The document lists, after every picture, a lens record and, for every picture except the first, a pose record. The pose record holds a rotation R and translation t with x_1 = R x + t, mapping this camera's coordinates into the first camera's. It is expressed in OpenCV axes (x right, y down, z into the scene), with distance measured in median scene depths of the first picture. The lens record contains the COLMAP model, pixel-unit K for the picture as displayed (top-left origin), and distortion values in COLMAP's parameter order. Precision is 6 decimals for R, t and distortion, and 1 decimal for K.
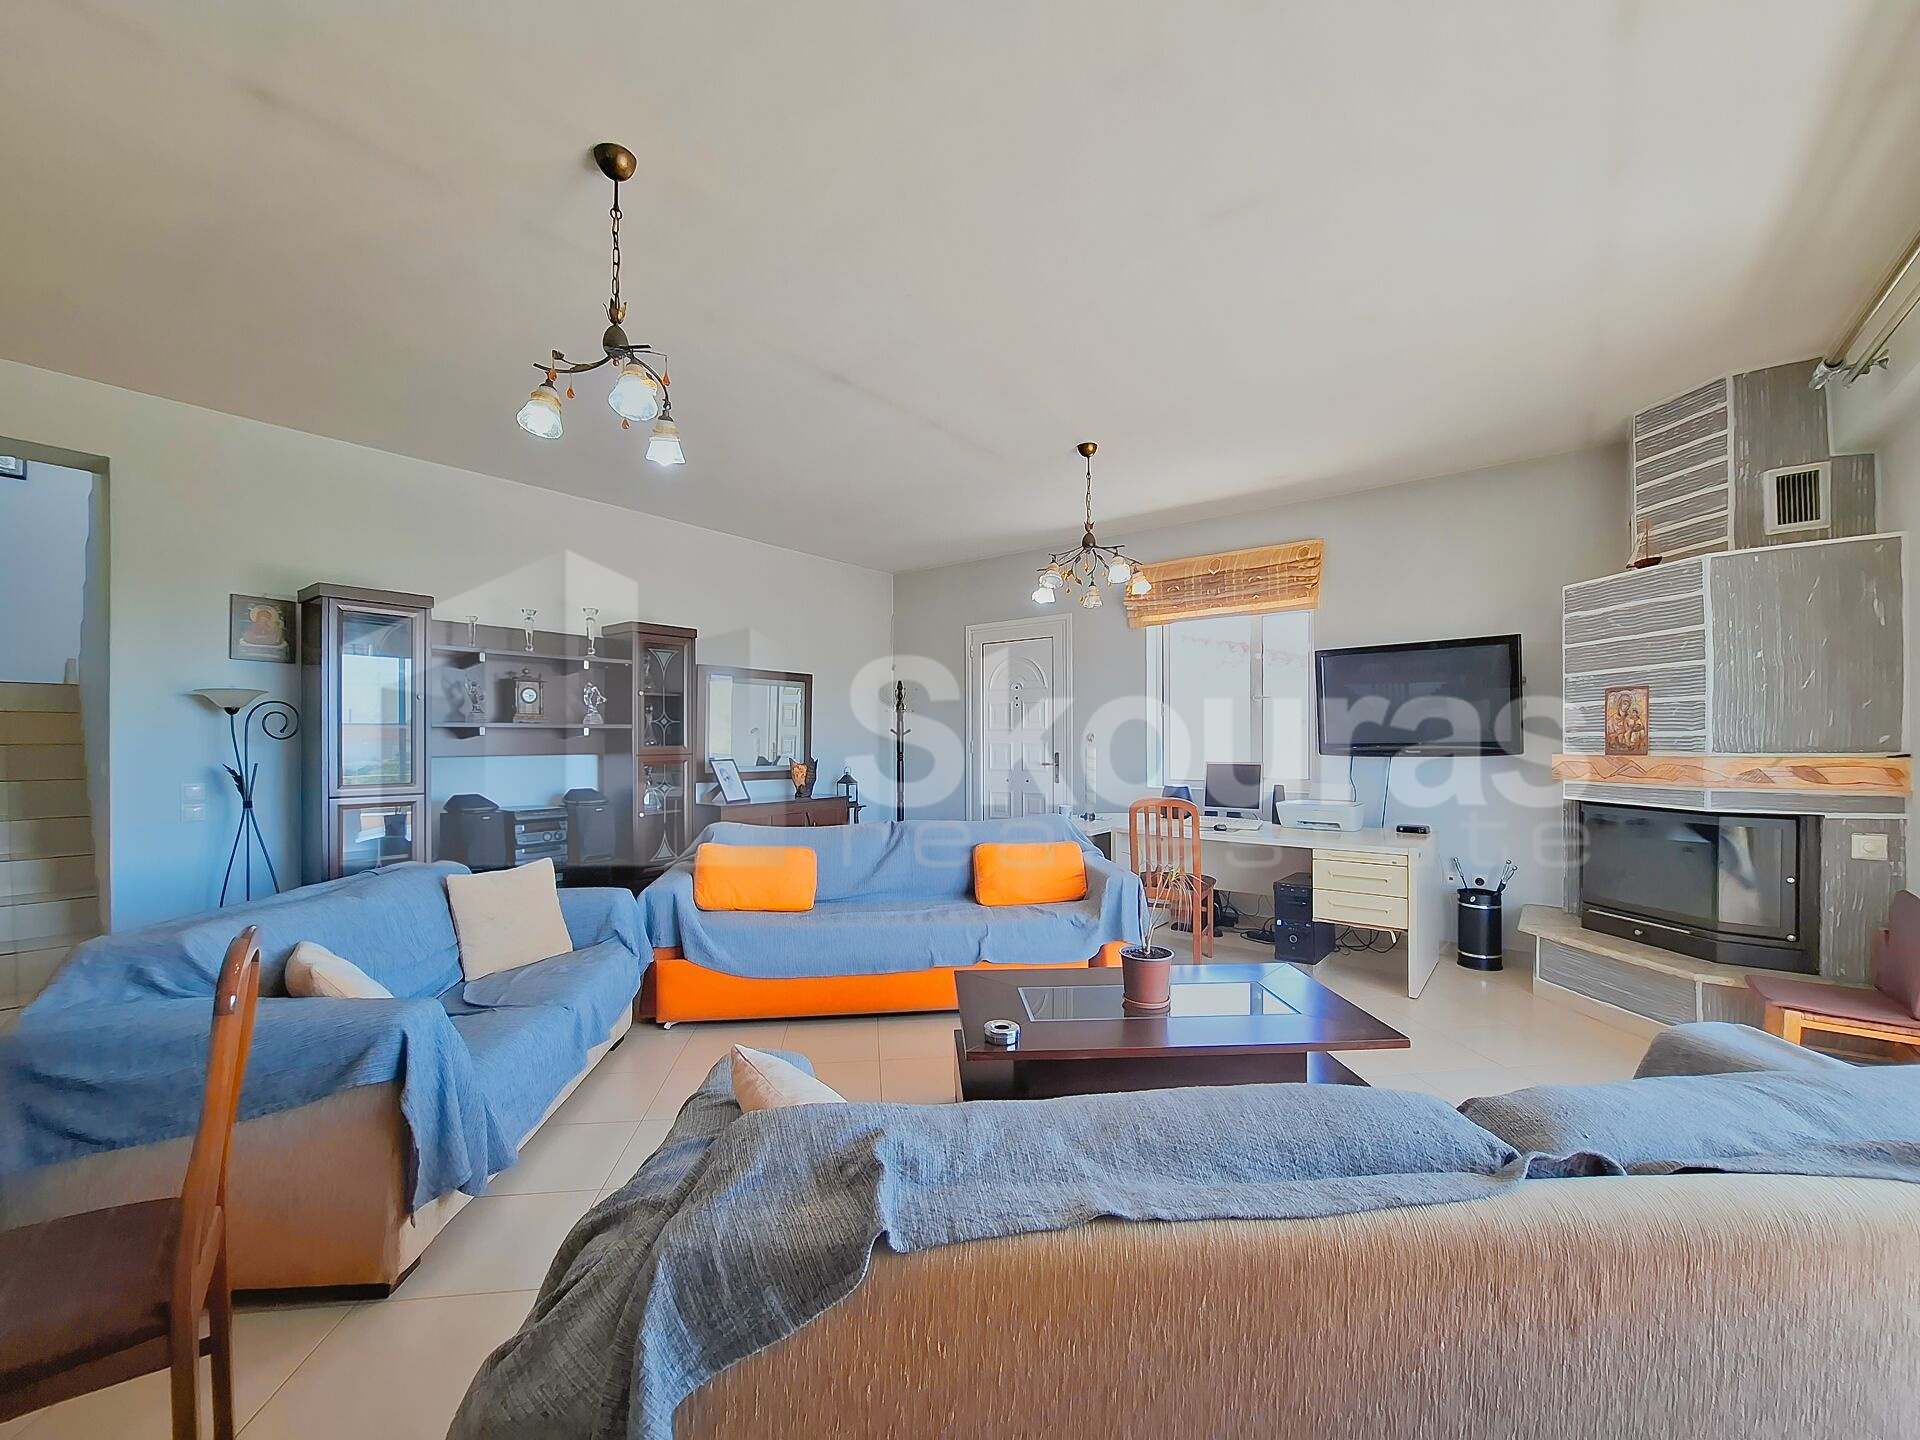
lens RADIAL K [[772.8, 0, 963.3], [0, 772.8, 741.4], [0, 0, 1]] dist [-0.000571, 0.000243]
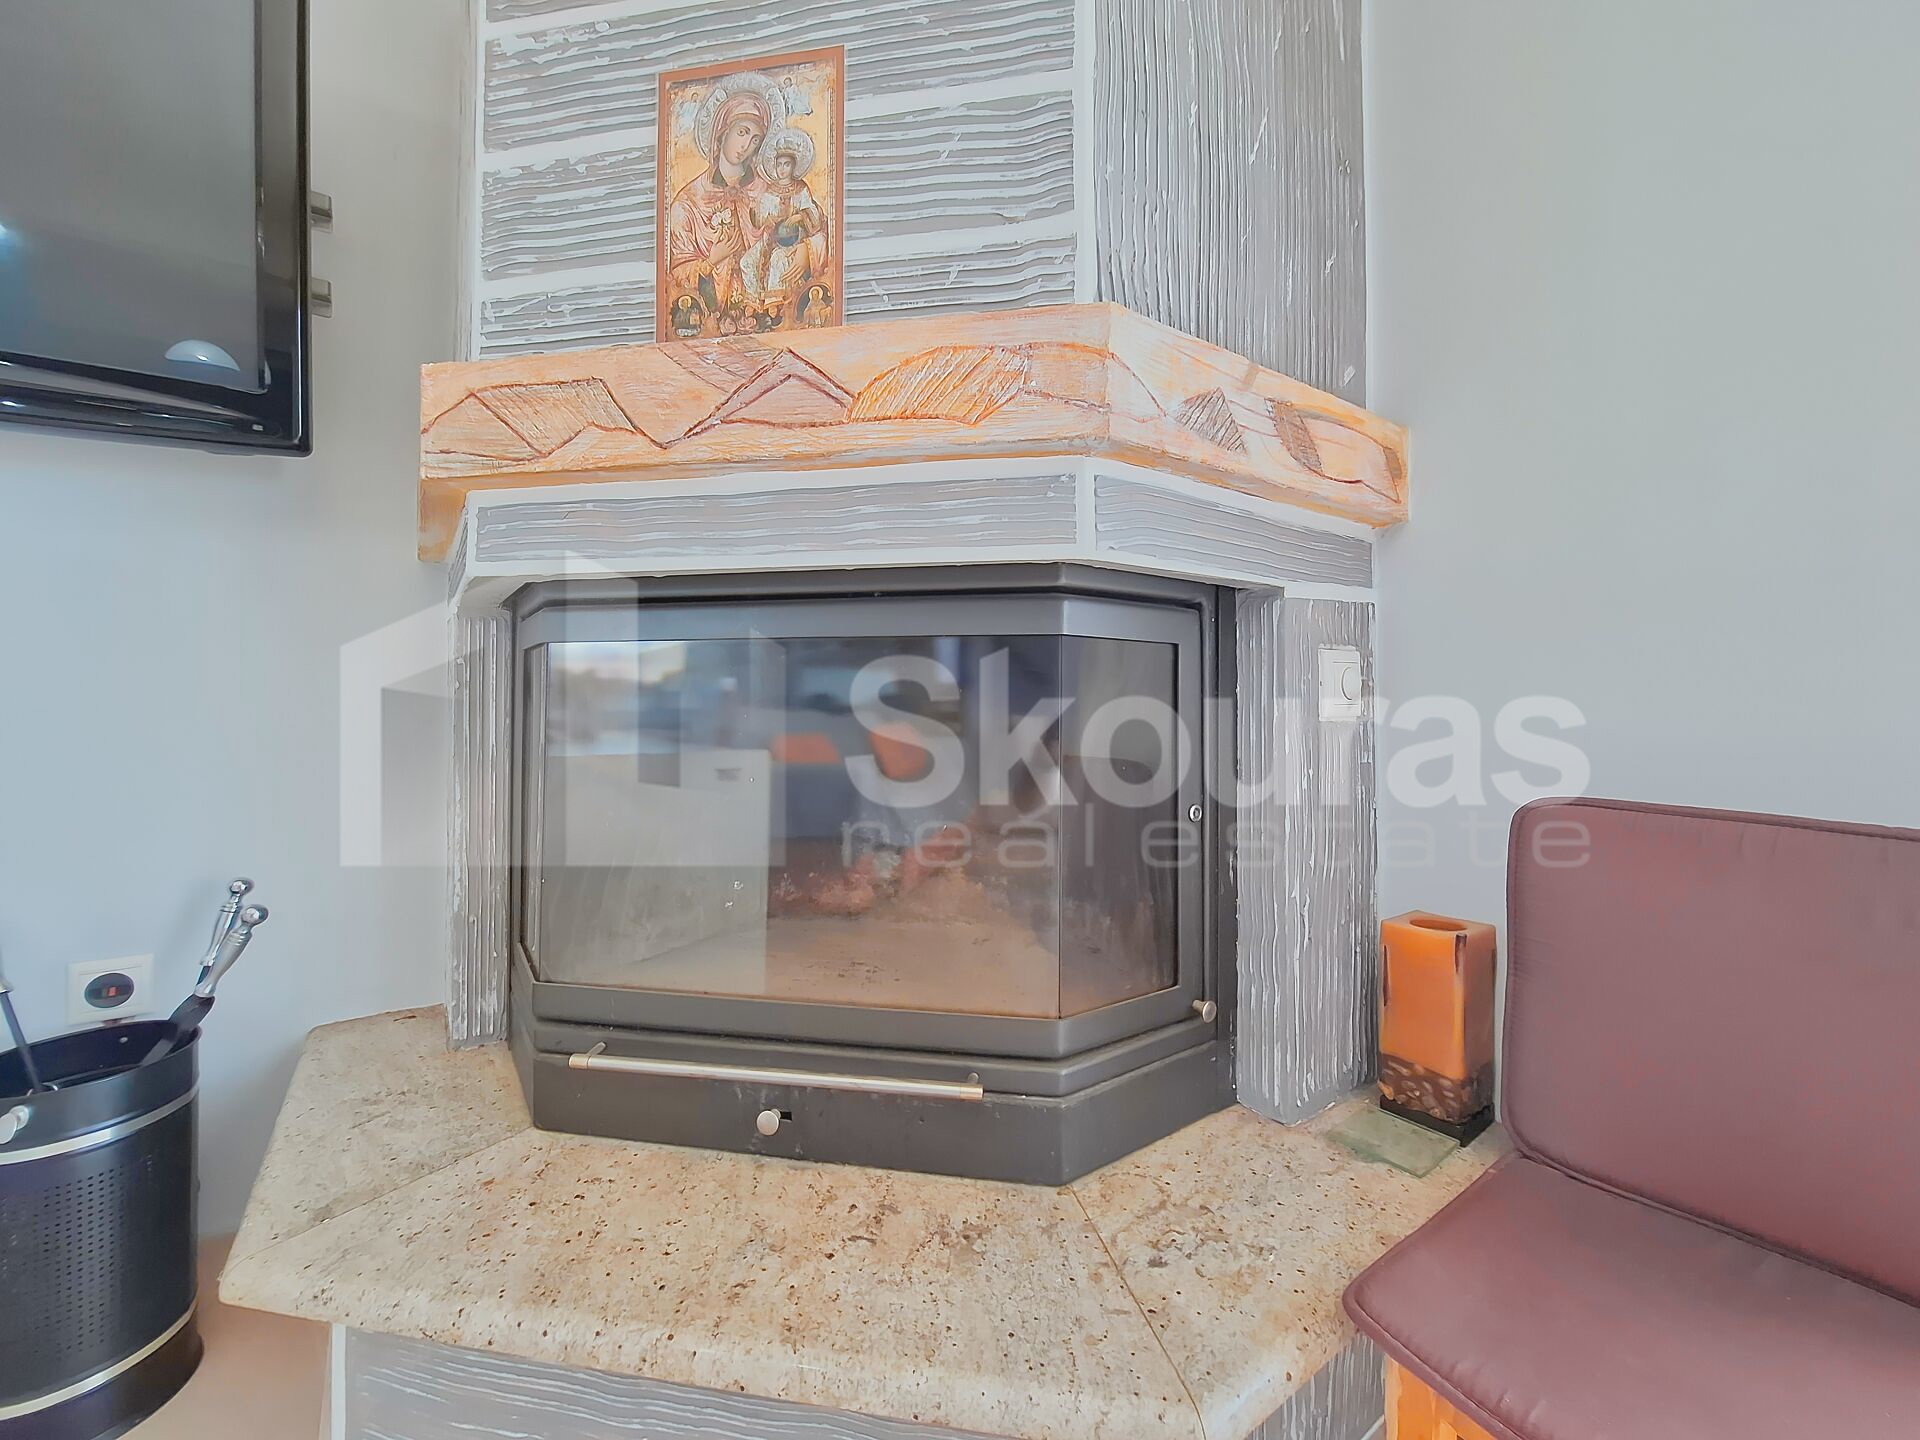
lens RADIAL K [[769.3, 0, 960.1], [0, 769.3, 687.4], [0, 0, 1]] dist [-0.003998, -0.000145]
pose [[0.293763, 0.021239, 0.955642, 0.649581], [-0.001648, 0.999763, -0.021713, 0.117555], [-0.955877, 0.004804, 0.293728, 0.855756]]
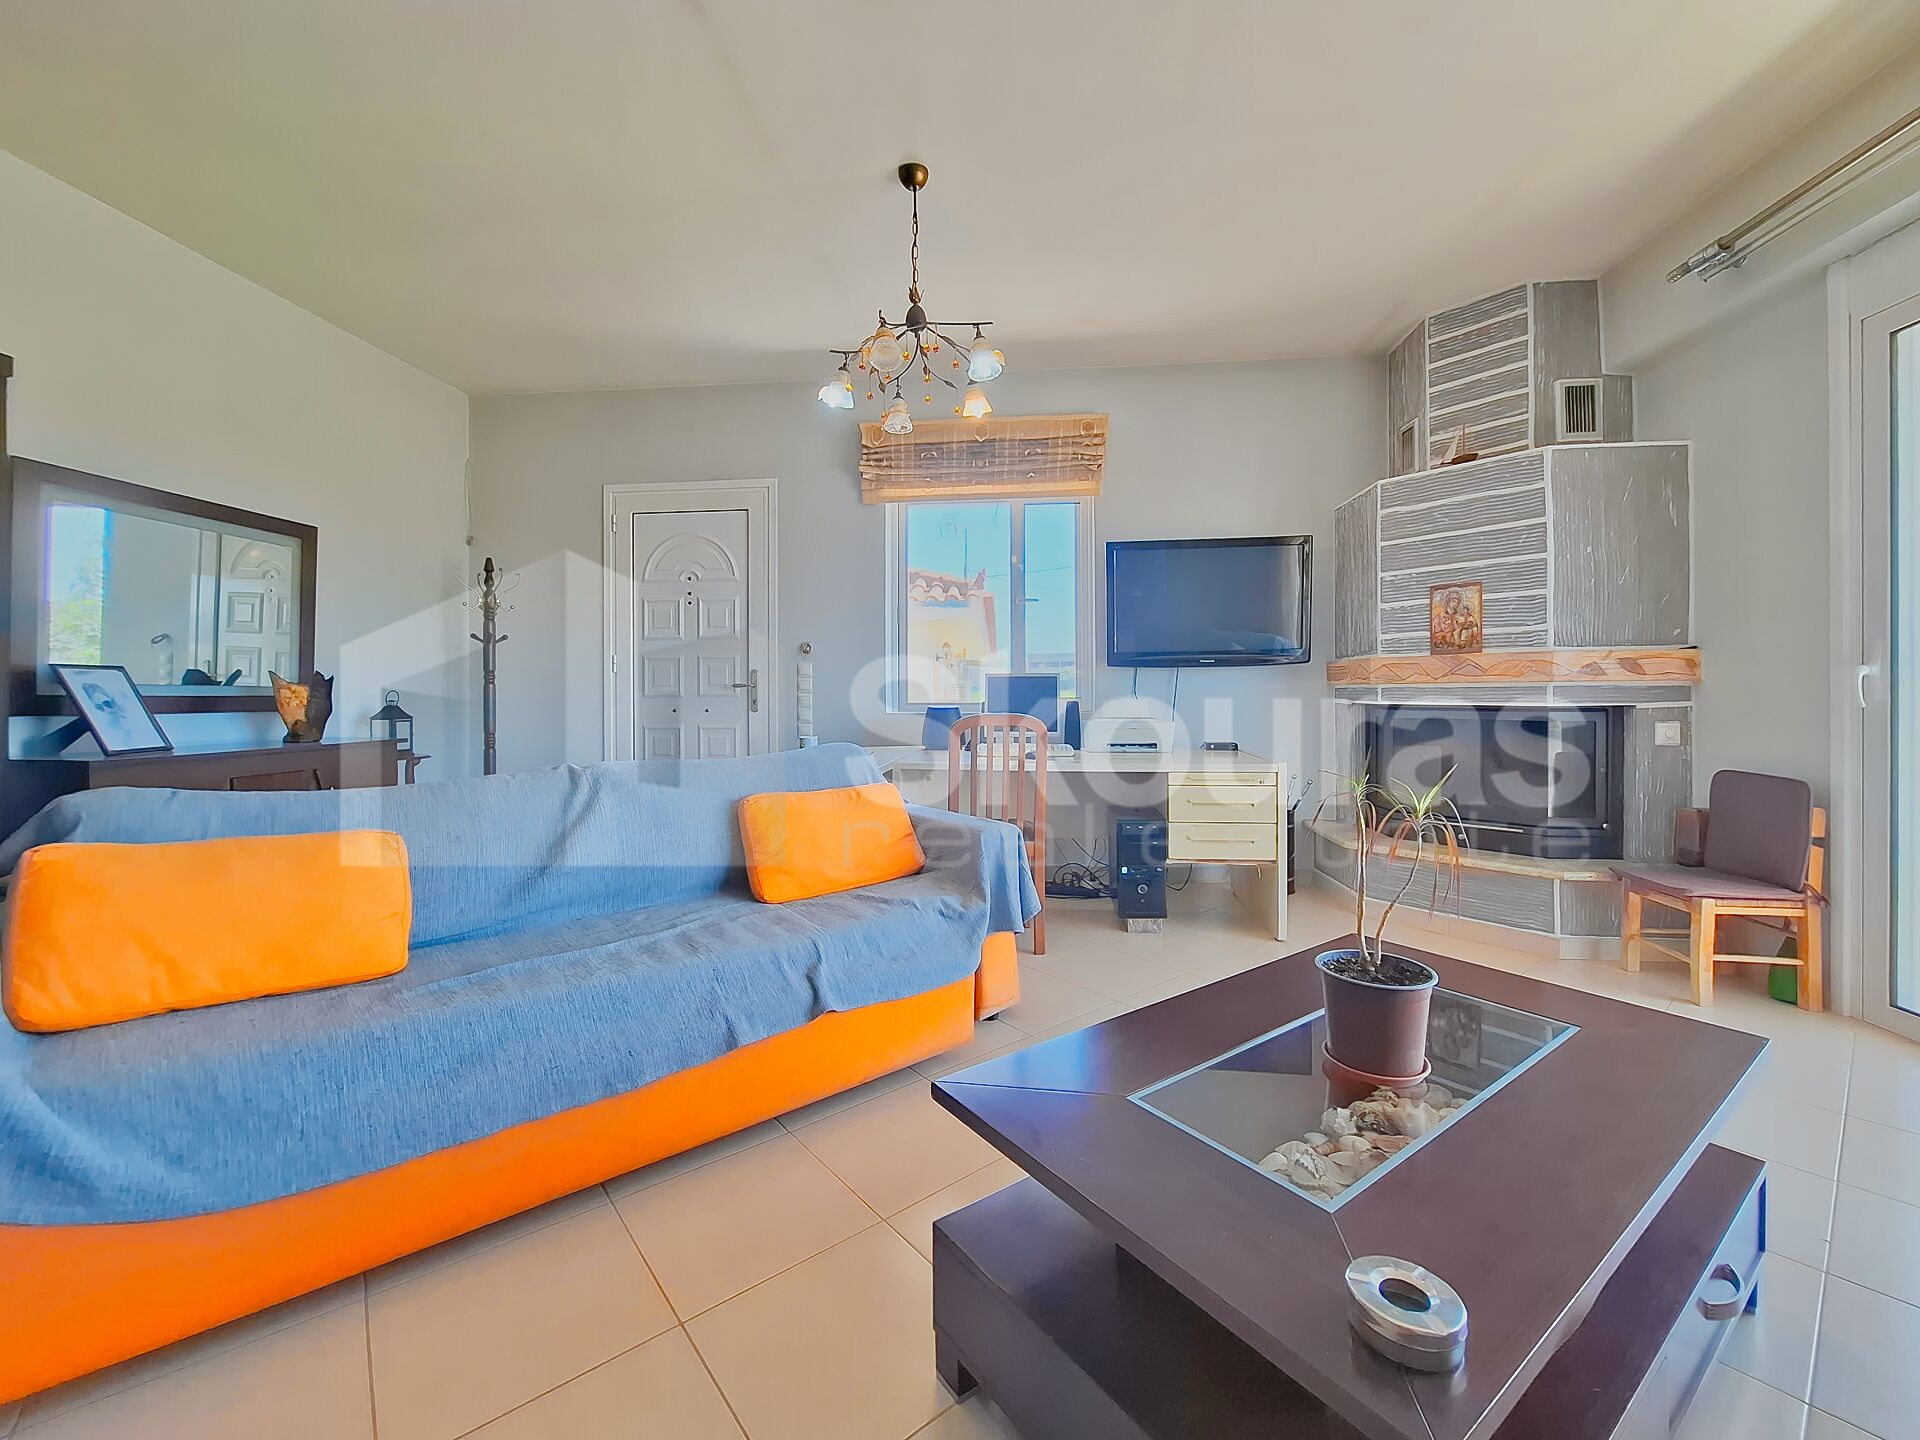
lens RADIAL K [[774.2, 0, 961.7], [0, 774.2, 694.4], [0, 0, 1]] dist [-0.004191, 0.000046]
pose [[0.846570, -0.000922, 0.532277, -0.175891], [0.000950, 1.000000, 0.000222, 0.065722], [-0.532277, 0.000318, 0.846570, 0.498809]]
